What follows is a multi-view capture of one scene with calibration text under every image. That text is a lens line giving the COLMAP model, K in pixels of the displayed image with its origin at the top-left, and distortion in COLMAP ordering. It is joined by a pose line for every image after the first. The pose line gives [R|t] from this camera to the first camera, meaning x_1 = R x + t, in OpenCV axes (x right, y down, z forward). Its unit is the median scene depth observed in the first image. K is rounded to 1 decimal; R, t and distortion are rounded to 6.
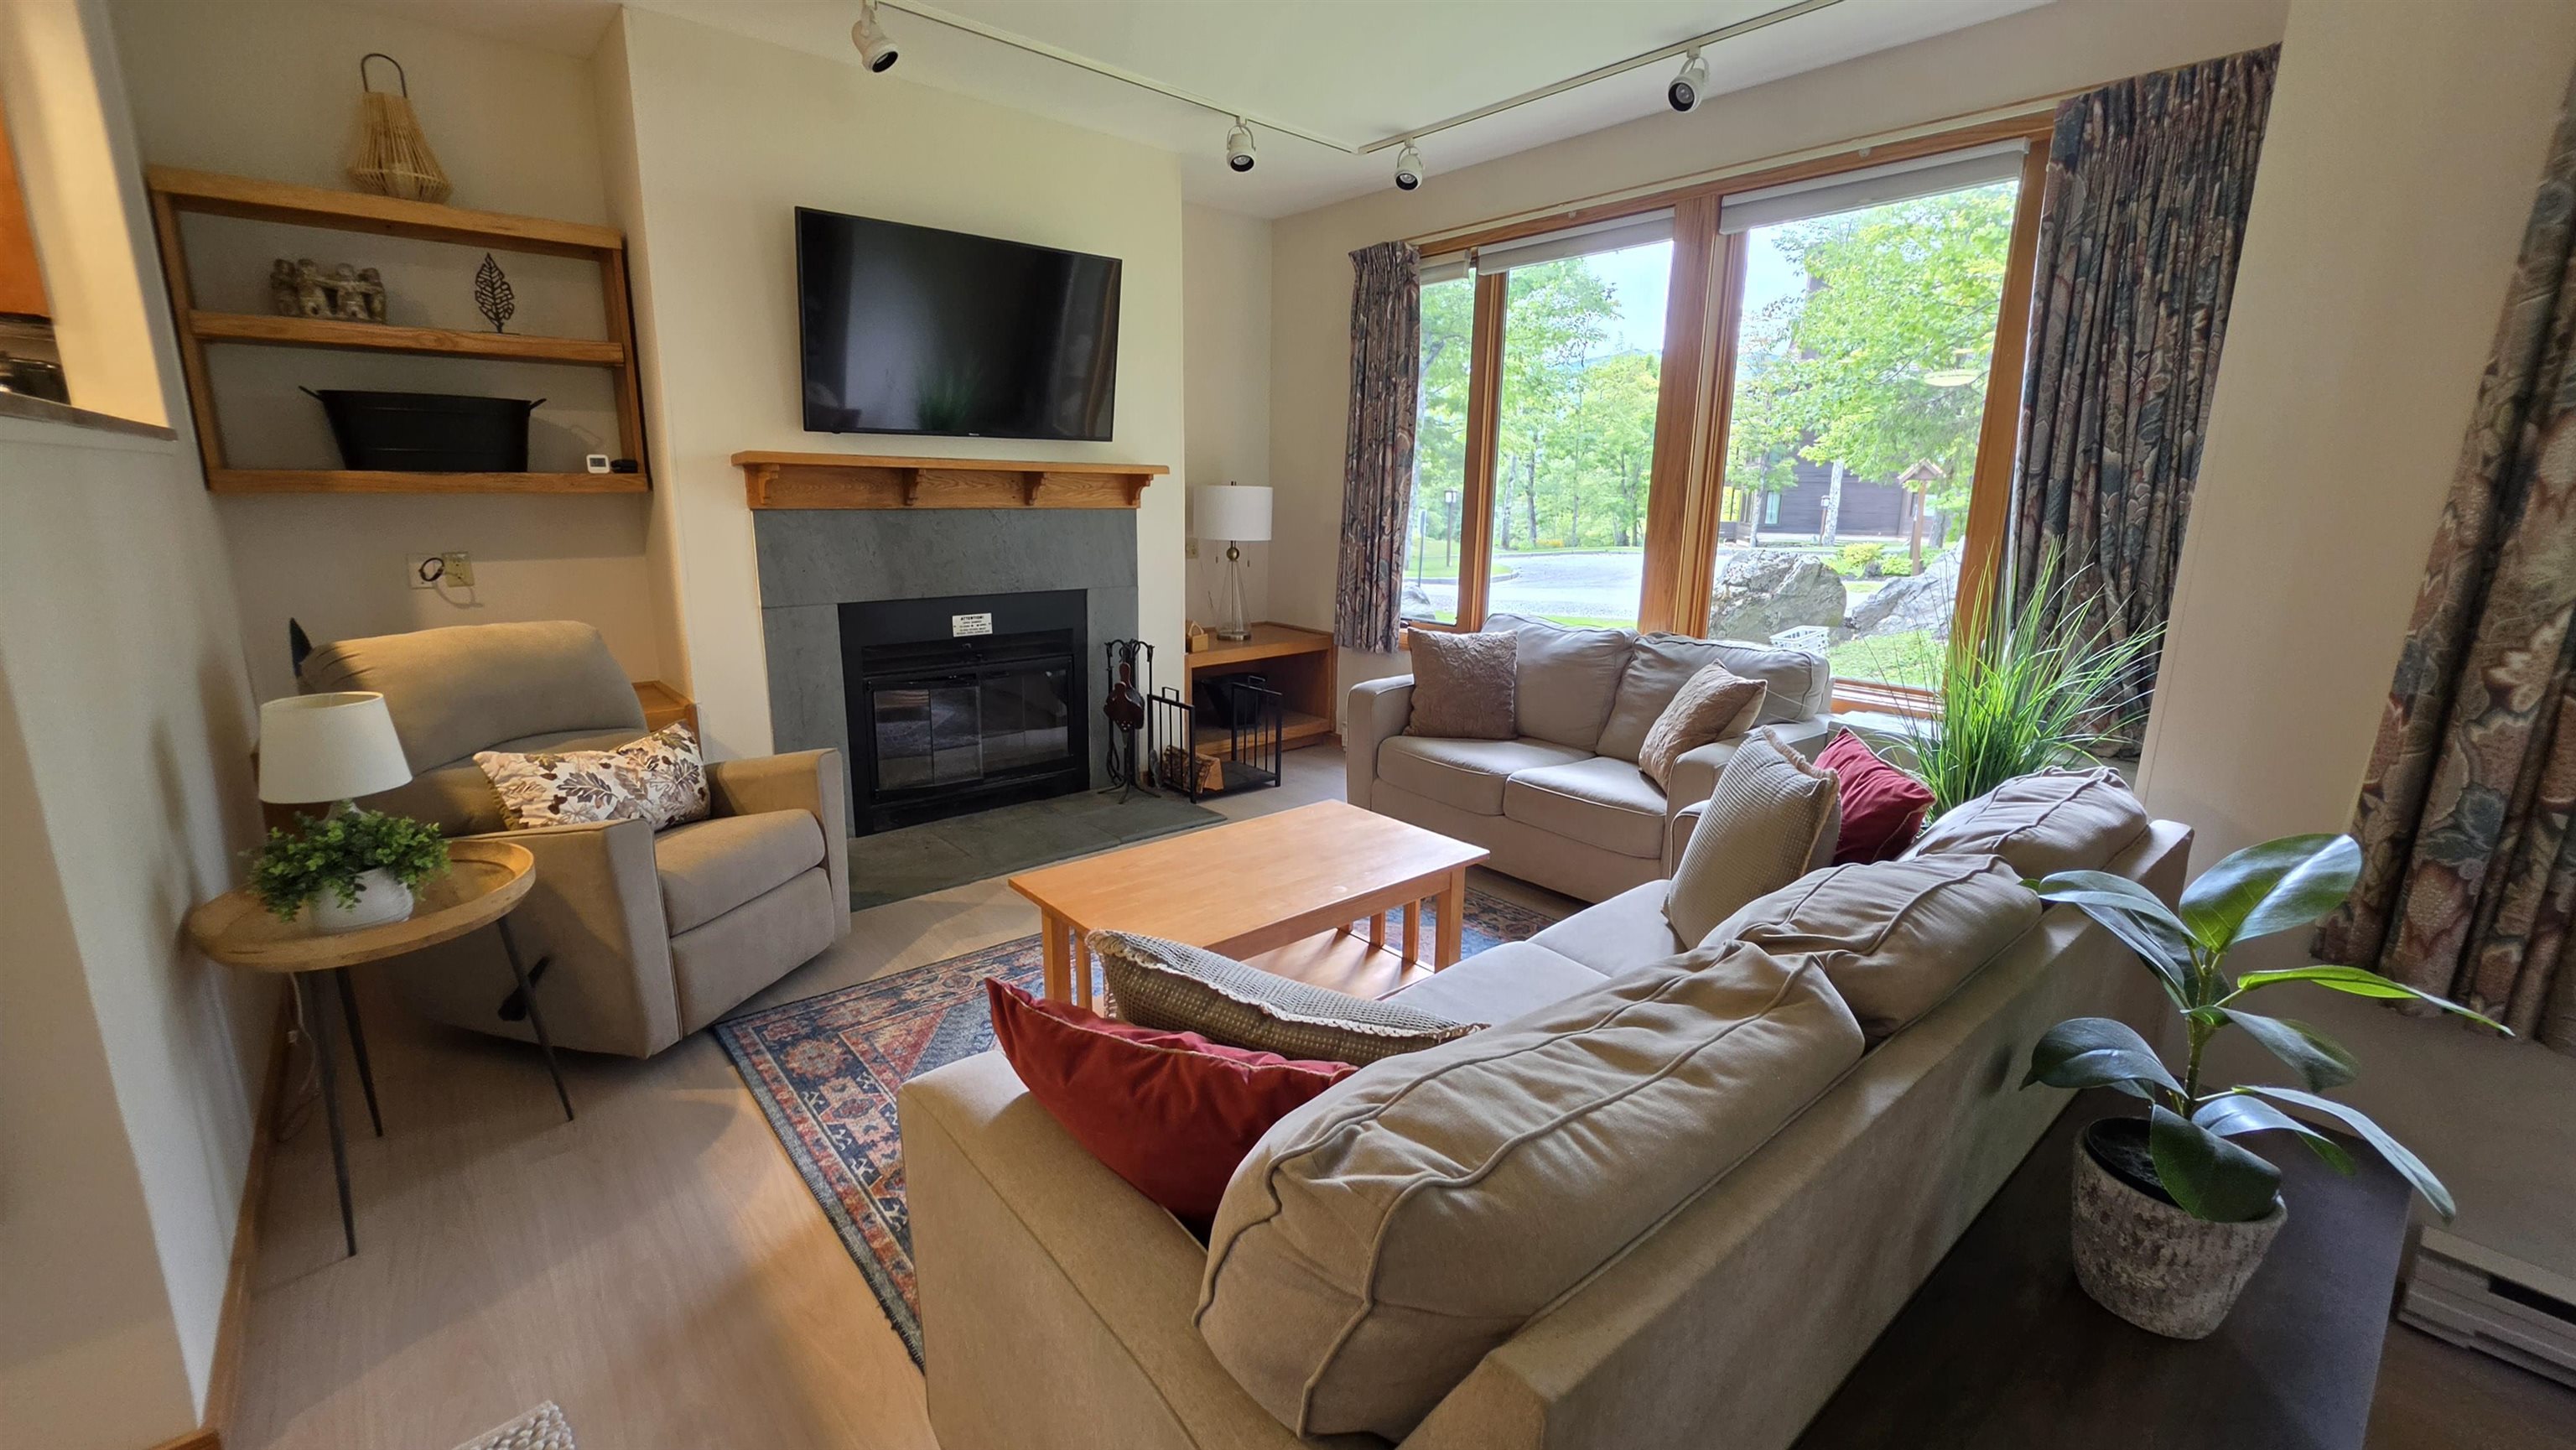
lens RADIAL K [[1036.1, 0, 1285.1], [0, 1036.1, 713.5], [0, 0, 1]] dist [-0.006890, 0.001436]
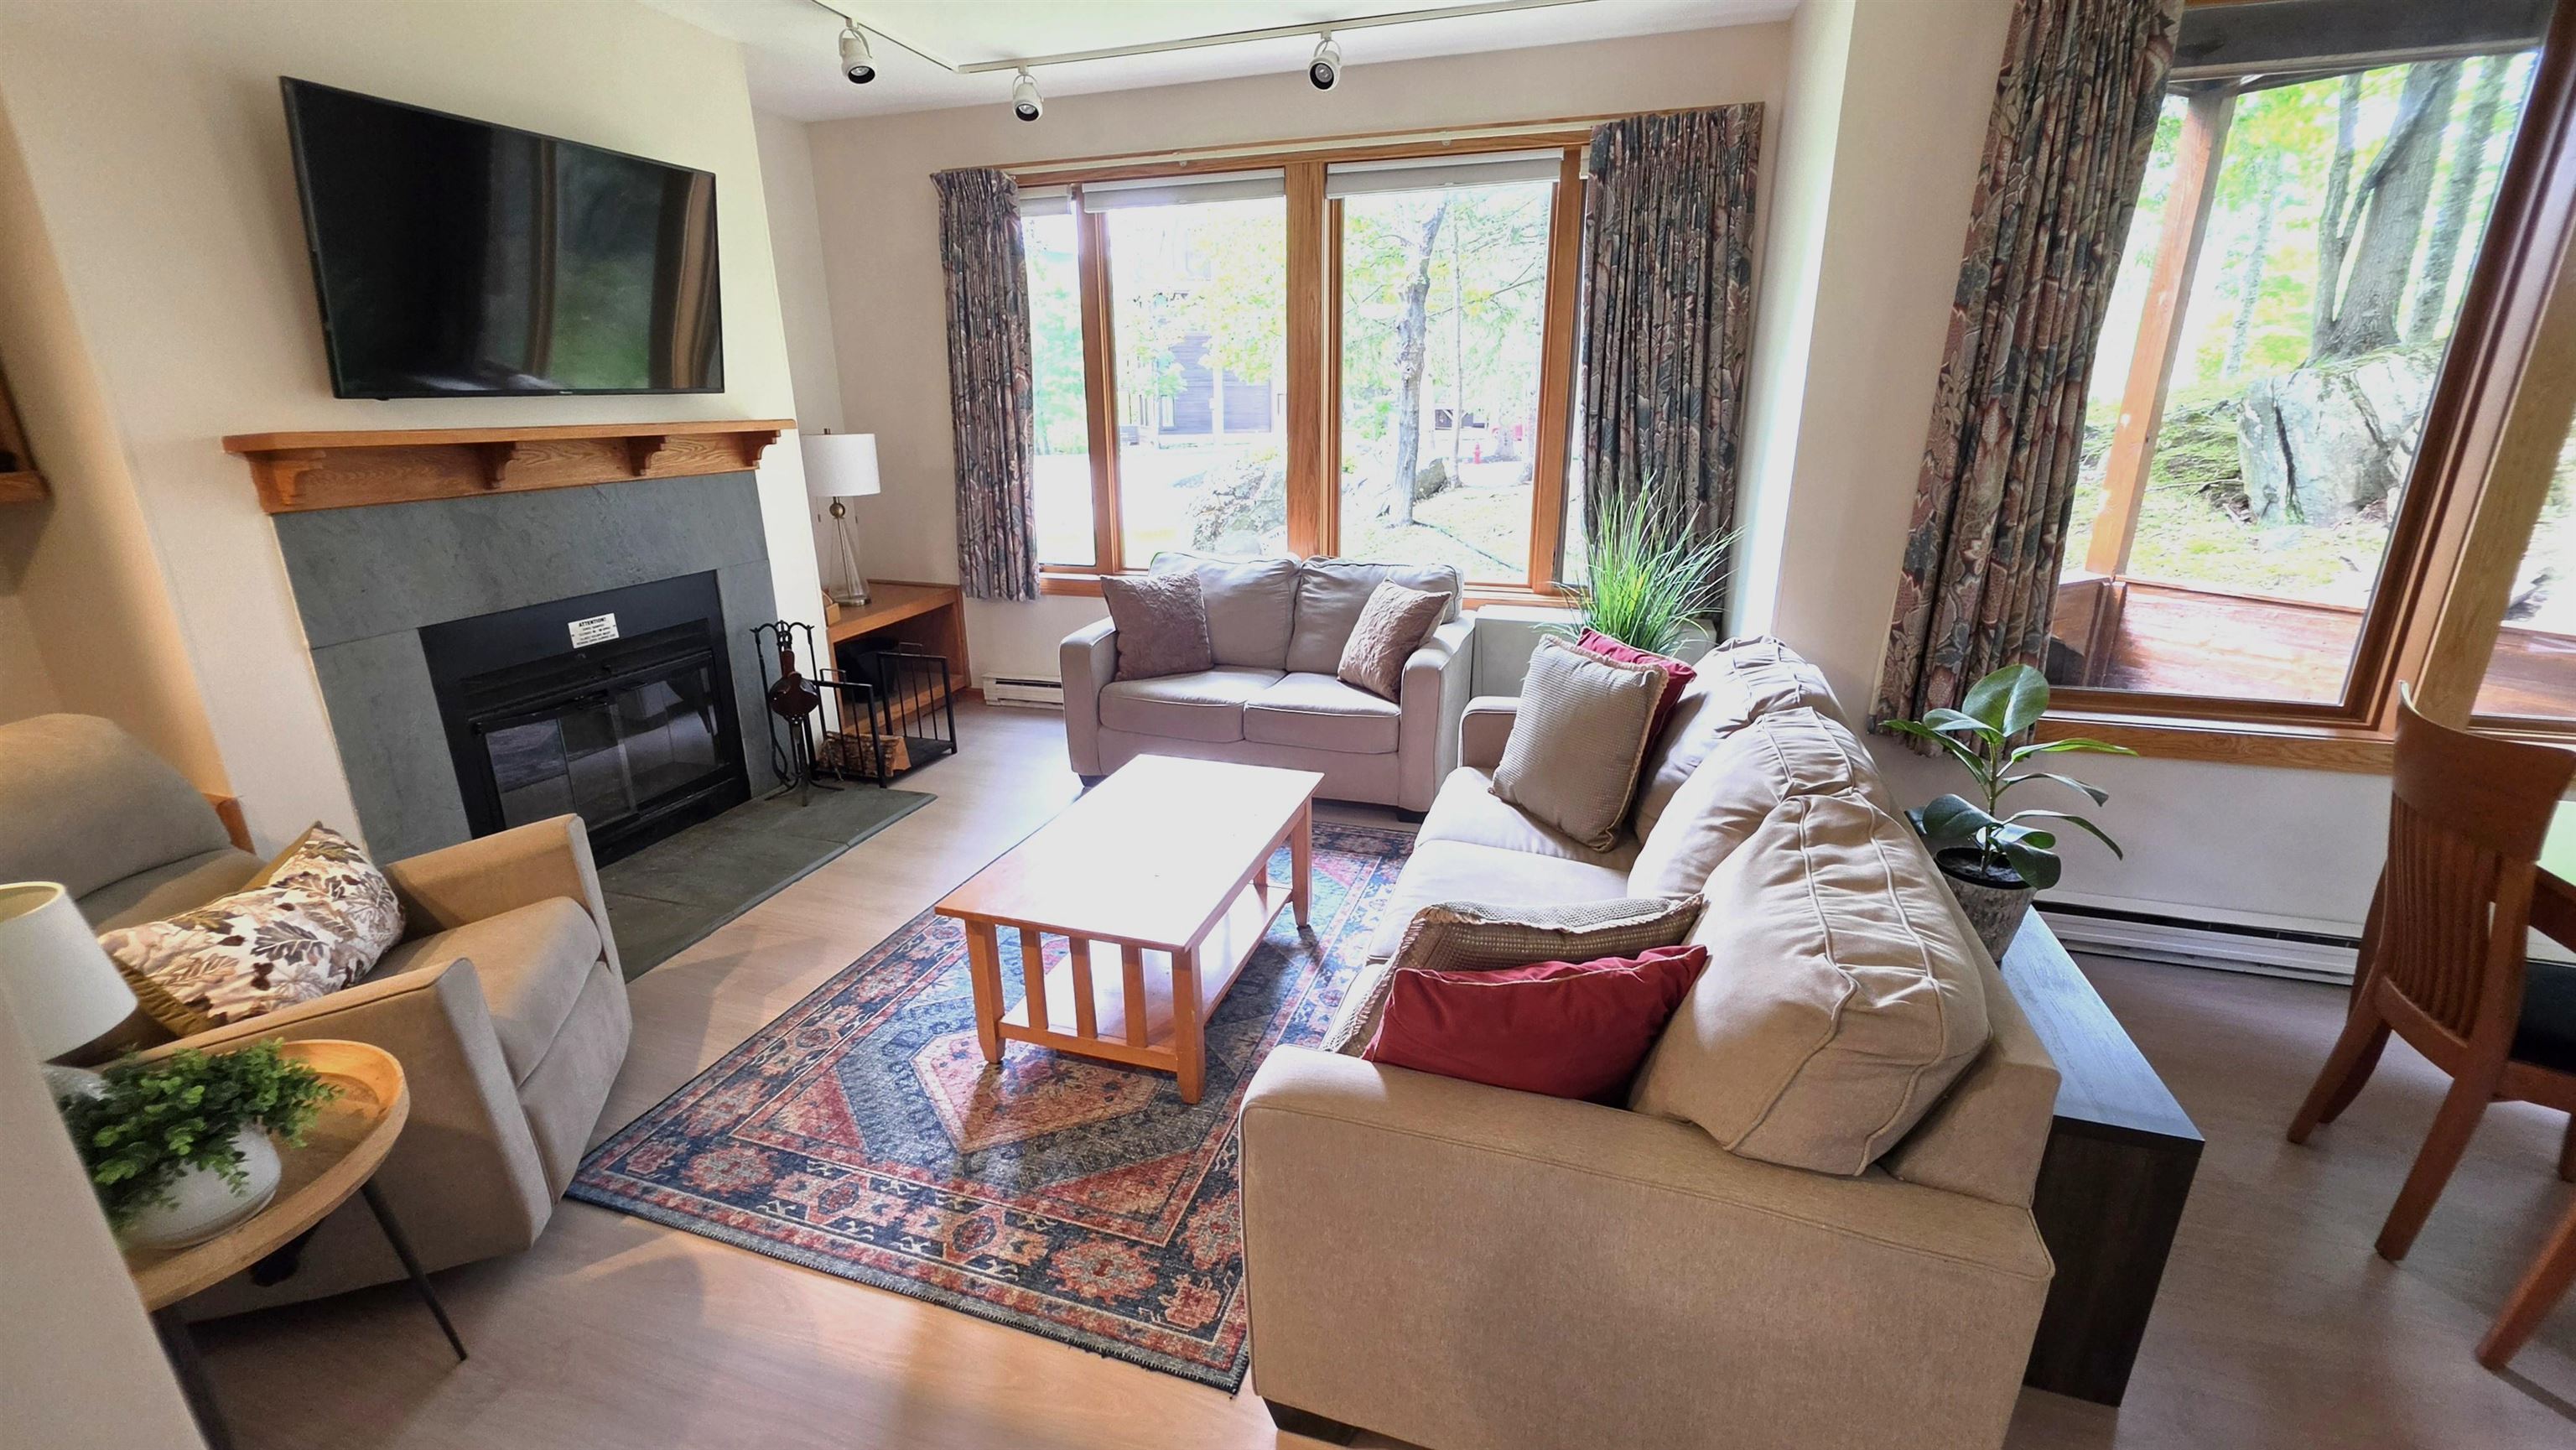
lens RADIAL K [[1036.1, 0, 1280.4], [0, 1036.1, 716.1], [0, 0, 1]] dist [-0.006890, 0.001436]
pose [[0.851671, -0.175241, 0.493910, -0.334078], [0.131226, 0.983724, 0.122750, -0.063545], [-0.507382, -0.039729, 0.860805, 0.038838]]
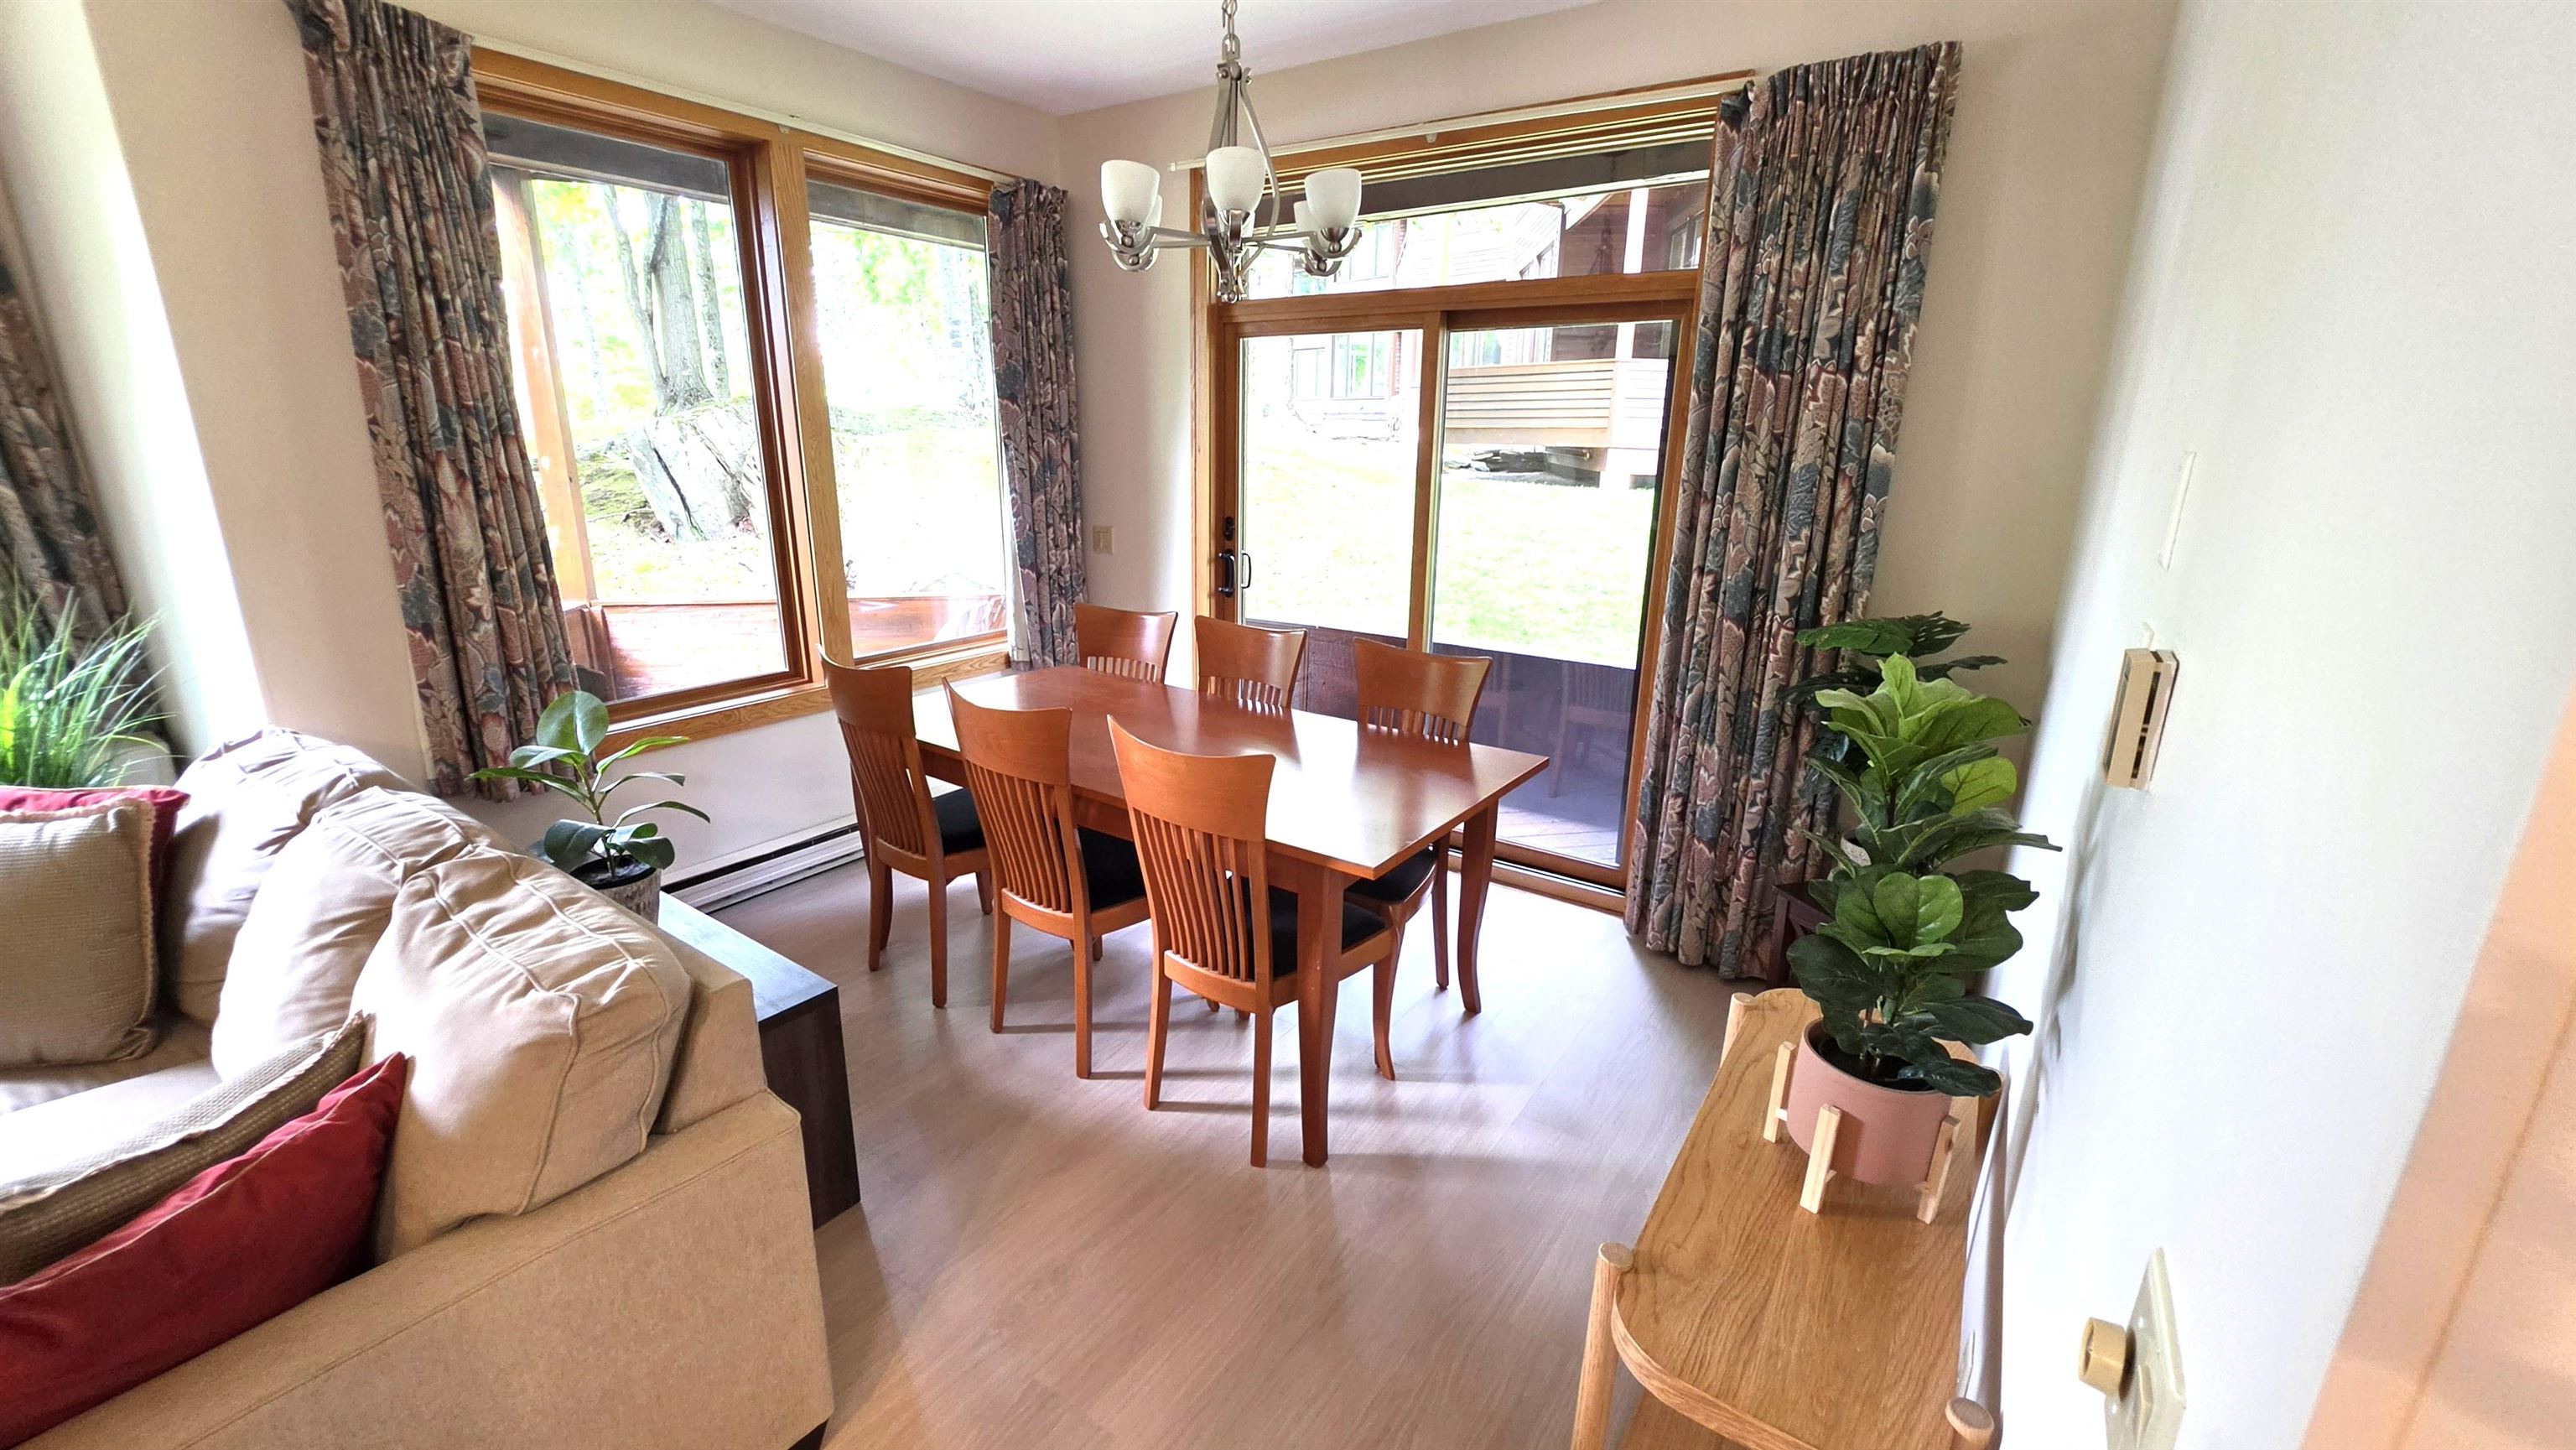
lens RADIAL K [[1036.1, 0, 1265.5], [0, 1036.1, 724.6], [0, 0, 1]] dist [-0.006890, 0.001436]
pose [[-0.249197, -0.277553, 0.927828, -0.404977], [0.193682, 0.924414, 0.328551, -0.075779], [-0.948888, 0.261577, -0.176604, 0.036608]]
